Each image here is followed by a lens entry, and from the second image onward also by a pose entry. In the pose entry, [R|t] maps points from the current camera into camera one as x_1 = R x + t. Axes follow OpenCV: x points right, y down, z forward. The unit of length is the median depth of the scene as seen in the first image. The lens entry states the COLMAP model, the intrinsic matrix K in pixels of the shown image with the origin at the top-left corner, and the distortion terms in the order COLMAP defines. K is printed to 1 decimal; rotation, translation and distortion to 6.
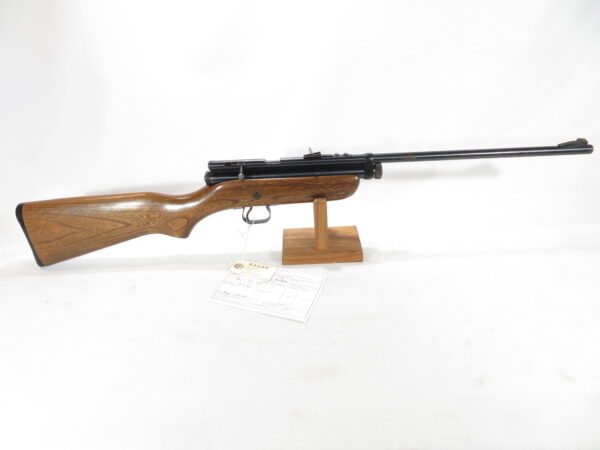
lens RADIAL K [[429.2, 0, 300.0], [0, 429.2, 225.0], [0, 0, 1]] dist [0.003177, 0.000219]
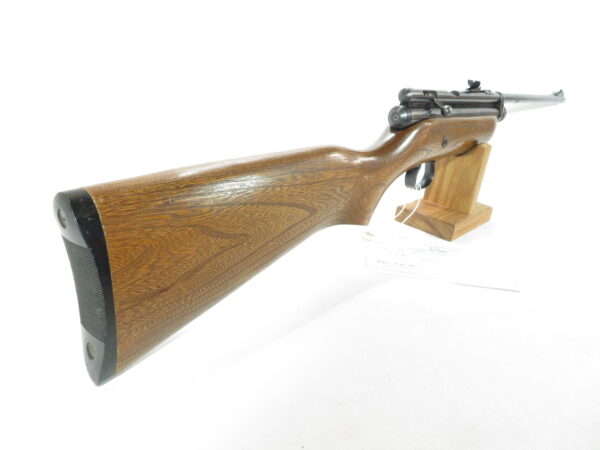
lens RADIAL K [[429.2, 0, 300.0], [0, 429.2, 225.0], [0, 0, 1]] dist [0.003177, 0.000219]
pose [[0.690715, -0.154089, 0.706519, -0.762037], [0.236787, 0.971363, -0.019640, 0.020534], [-0.683260, 0.180861, 0.707422, 0.676085]]
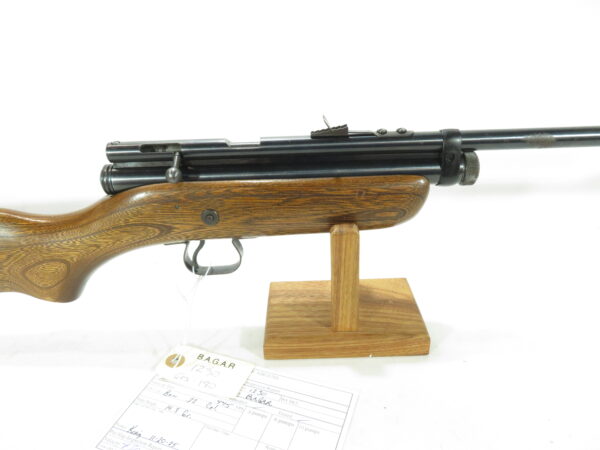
lens RADIAL K [[429.2, 0, 300.0], [0, 429.2, 225.0], [0, 0, 1]] dist [0.003177, 0.000219]
pose [[0.999904, 0.012375, -0.006252, 0.000804], [-0.012780, 0.997497, -0.069537, -0.027610], [0.005376, 0.069610, 0.997560, 0.520993]]
